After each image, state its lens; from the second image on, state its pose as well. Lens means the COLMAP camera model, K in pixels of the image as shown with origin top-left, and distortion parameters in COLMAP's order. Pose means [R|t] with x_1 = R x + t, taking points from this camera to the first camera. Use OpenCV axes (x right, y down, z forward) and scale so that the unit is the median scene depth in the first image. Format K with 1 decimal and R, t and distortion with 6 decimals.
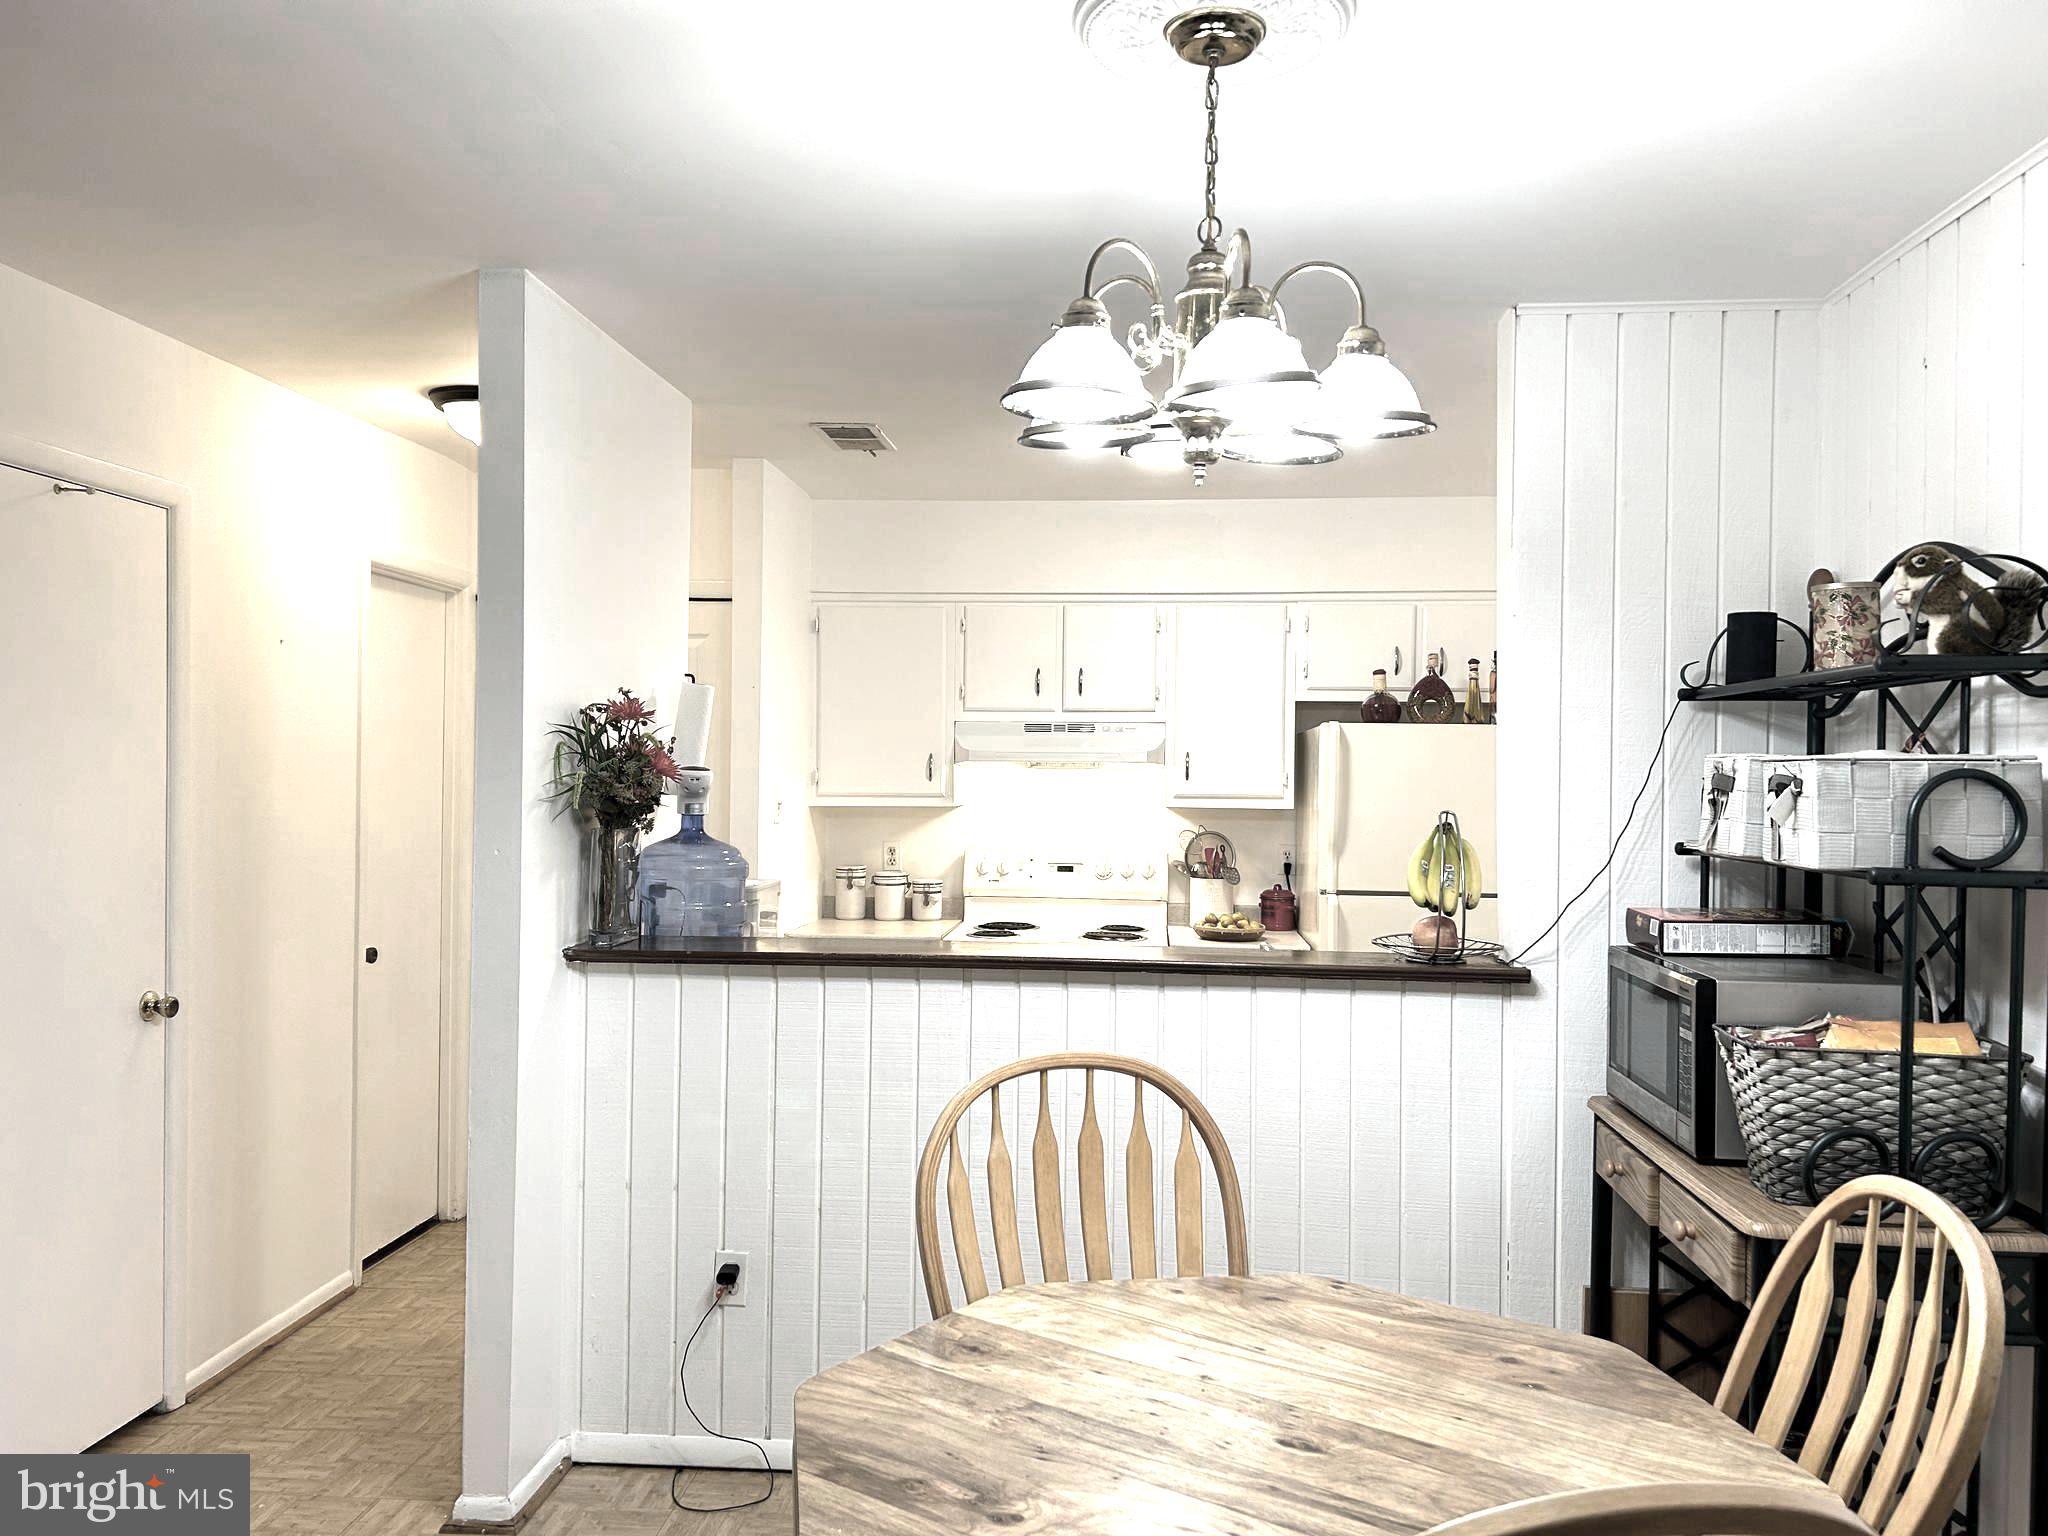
lens RADIAL K [[1547.8, 0, 1024.0], [0, 1547.8, 768.0], [0, 0, 1]] dist [0.056773, -0.061976]
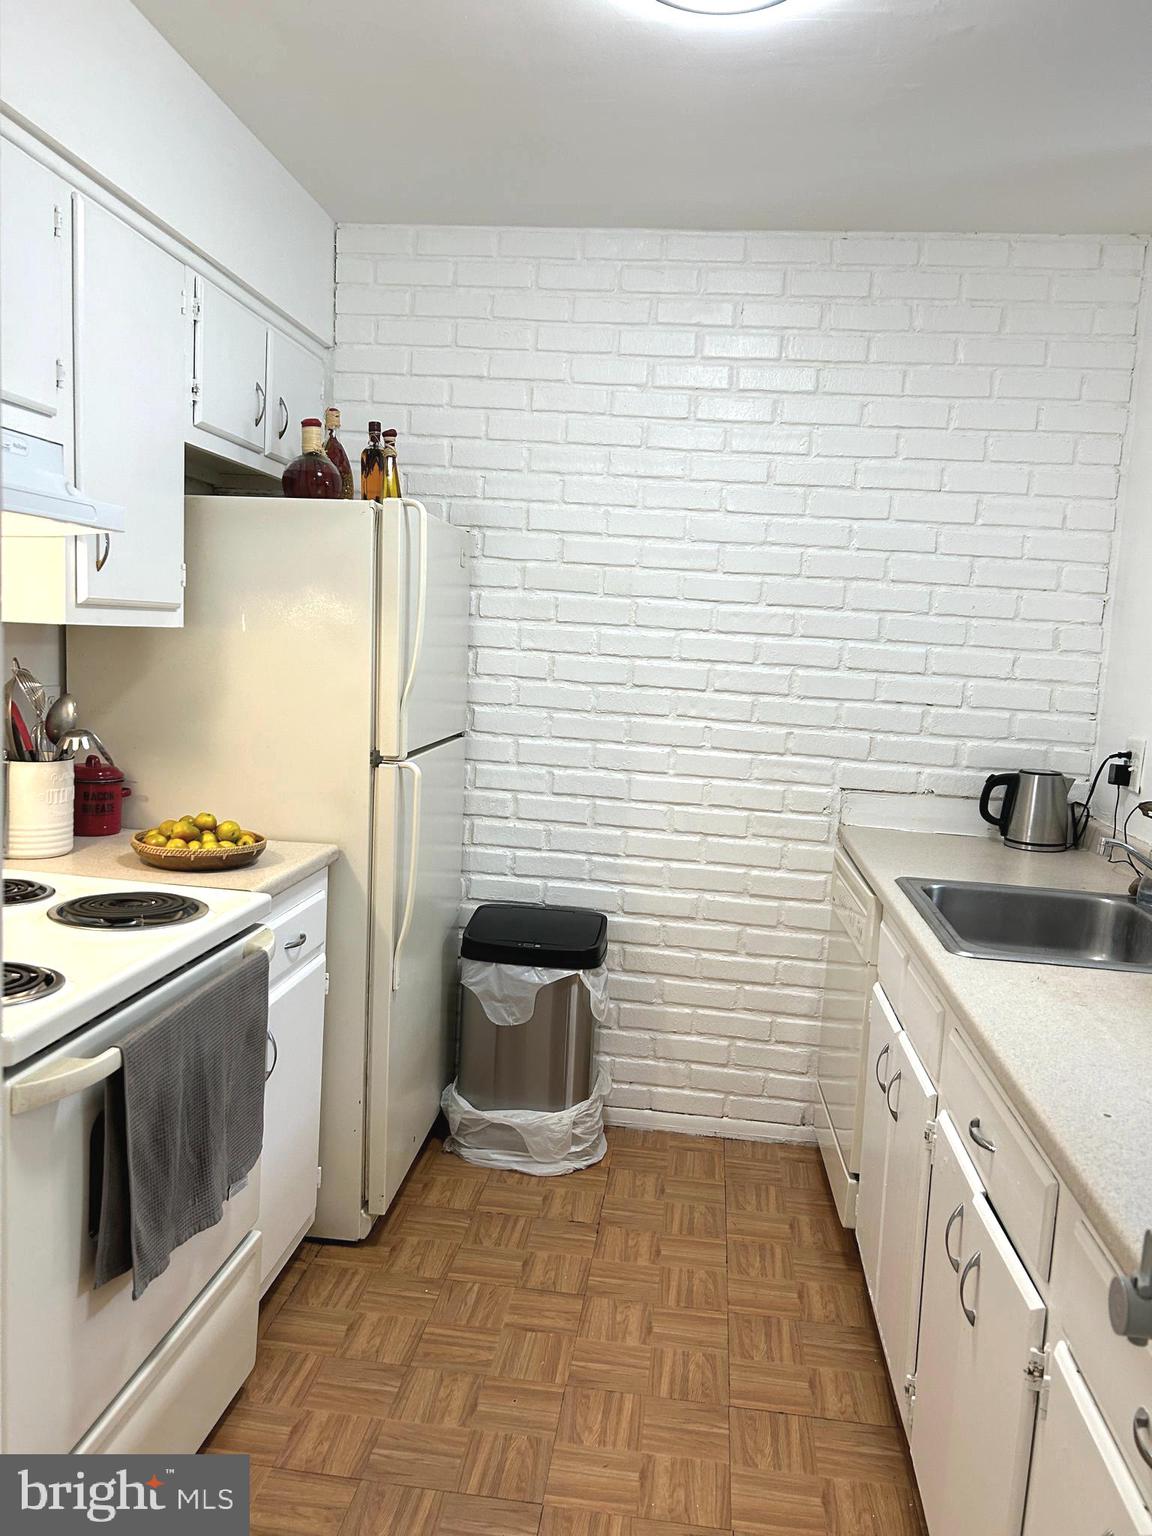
lens RADIAL K [[1163.1, 0, 576.0], [0, 1163.1, 768.0], [0, 0, 1]] dist [0.026202, -0.000161]
pose [[0.037623, -0.123306, 0.991655, -0.277560], [-0.052624, 0.990736, 0.125189, 0.015814], [-0.997905, -0.056895, 0.030786, 0.851348]]
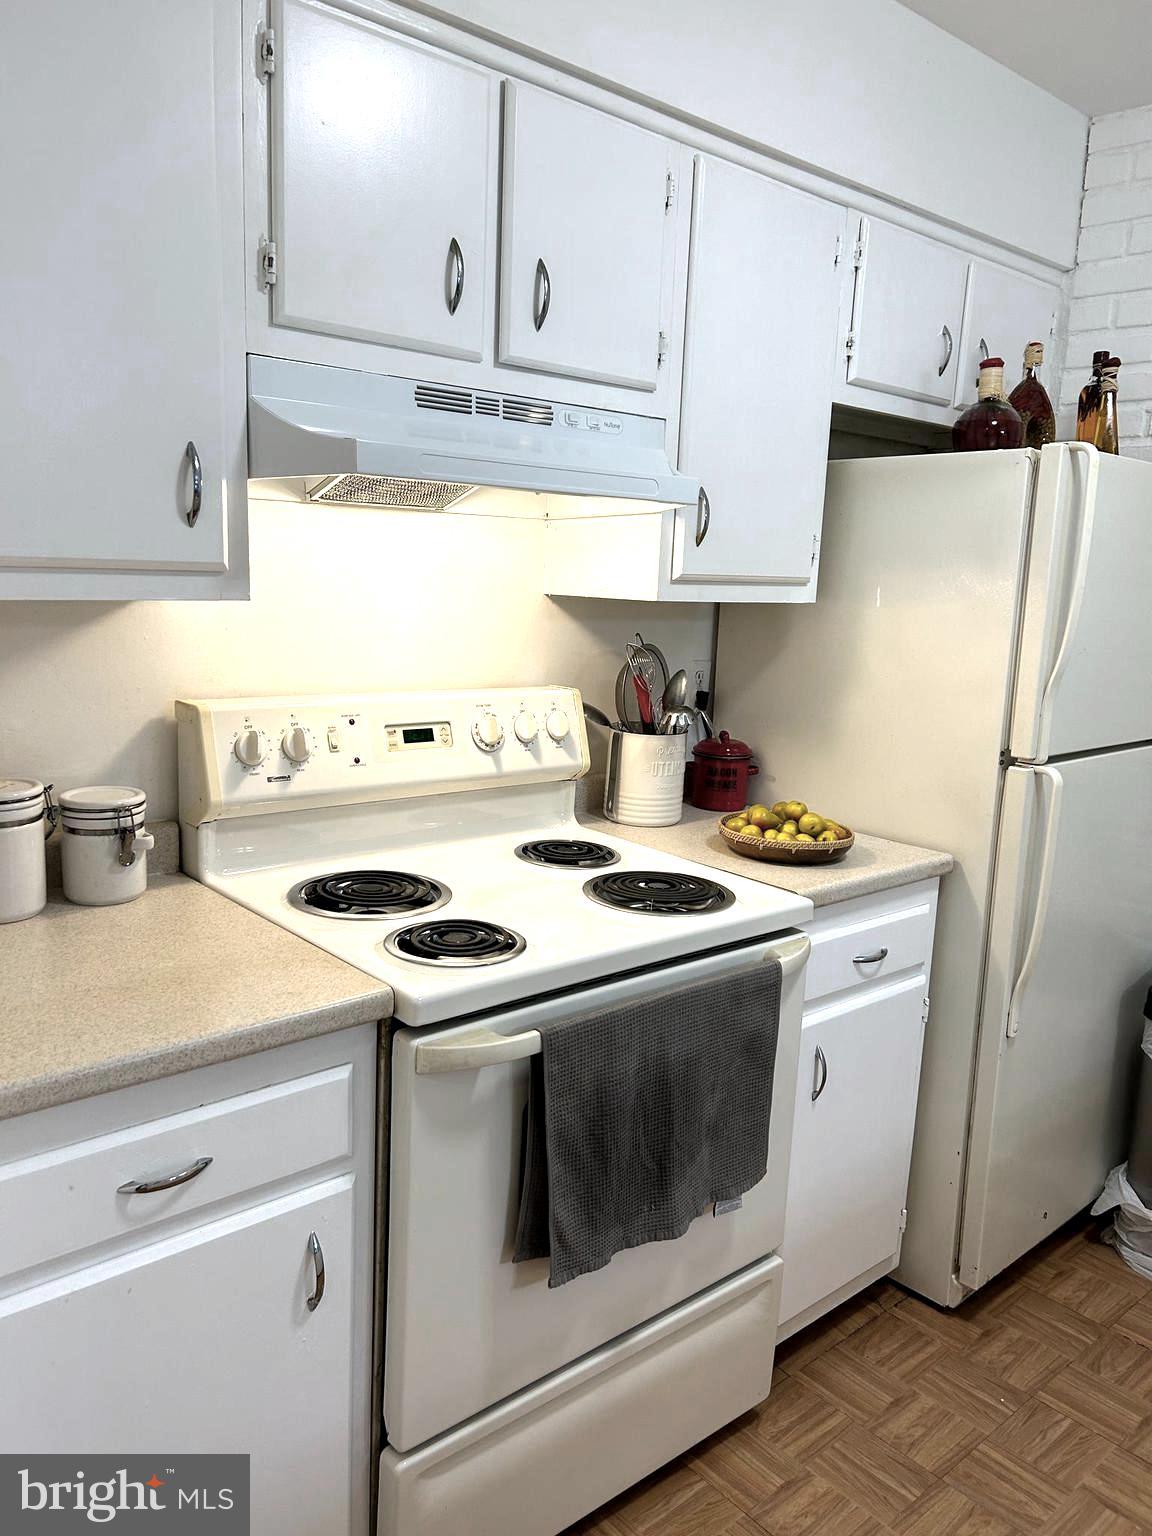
lens RADIAL K [[1160.8, 0, 575.0], [0, 1160.8, 774.2], [0, 0, 1]] dist [0.056773, -0.061976]
pose [[0.687501, -0.109718, 0.717847, -0.200528], [-0.037217, 0.981898, 0.185720, 0.012082], [-0.725229, -0.154399, 0.670972, 0.787473]]
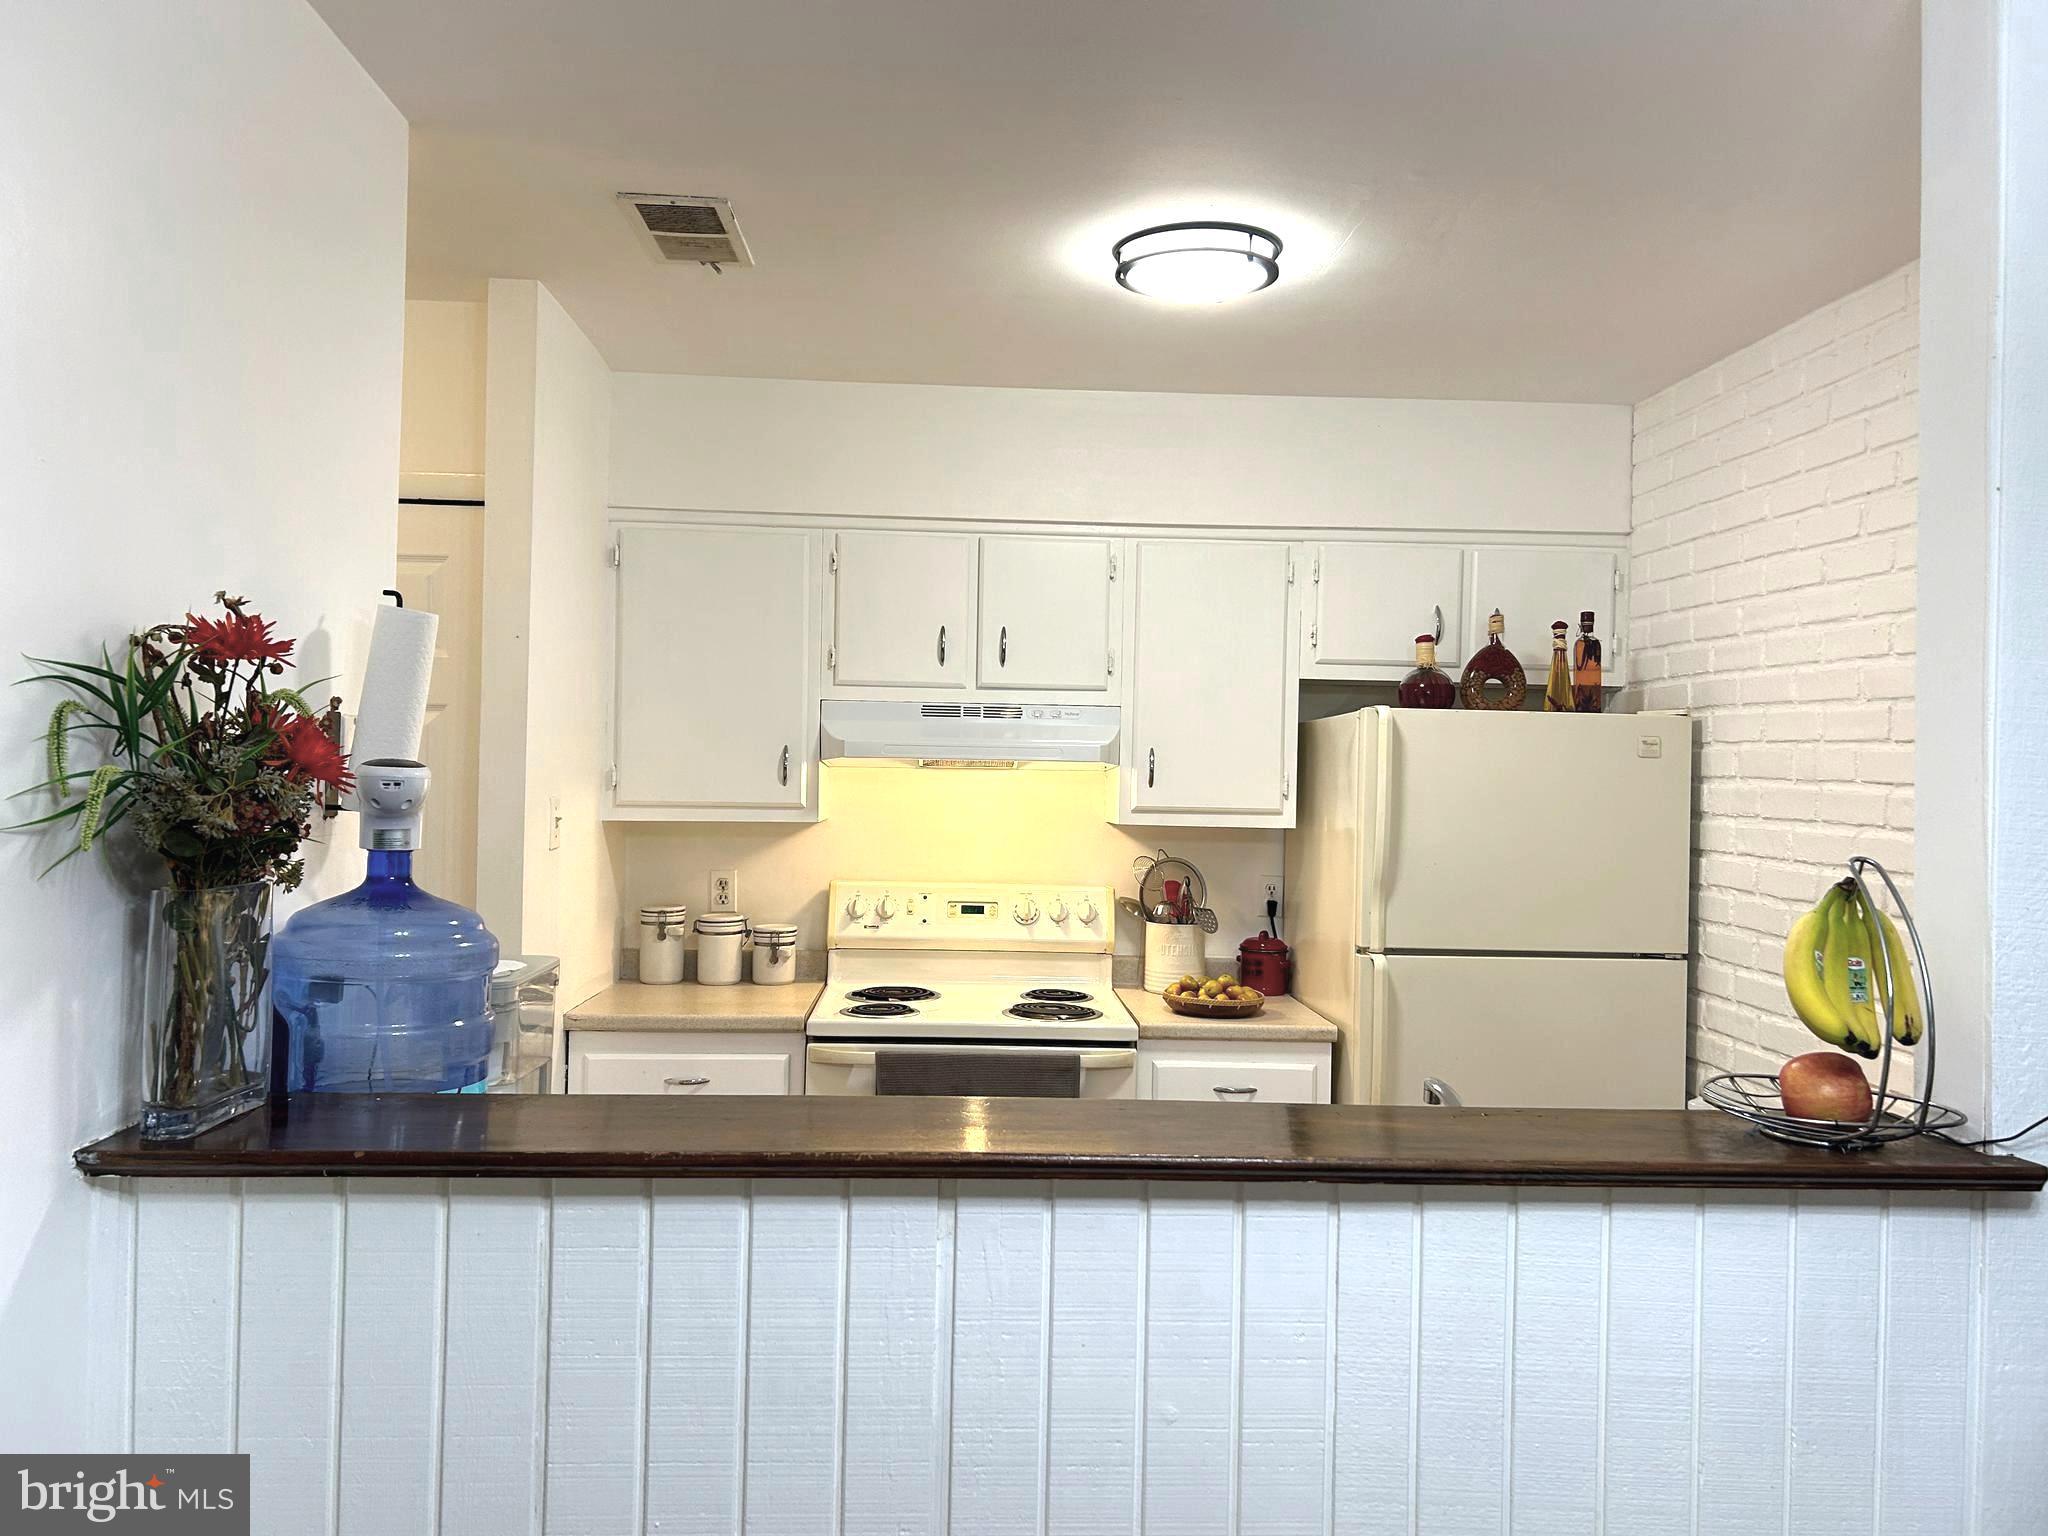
lens RADIAL K [[1547.8, 0, 1024.0], [0, 1547.8, 768.0], [0, 0, 1]] dist [0.056773, -0.061976]
pose [[0.990603, 0.010139, 0.136395, -0.050893], [-0.010144, 0.999948, -0.000660, 0.000112], [-0.136395, -0.000729, 0.990654, 0.311265]]
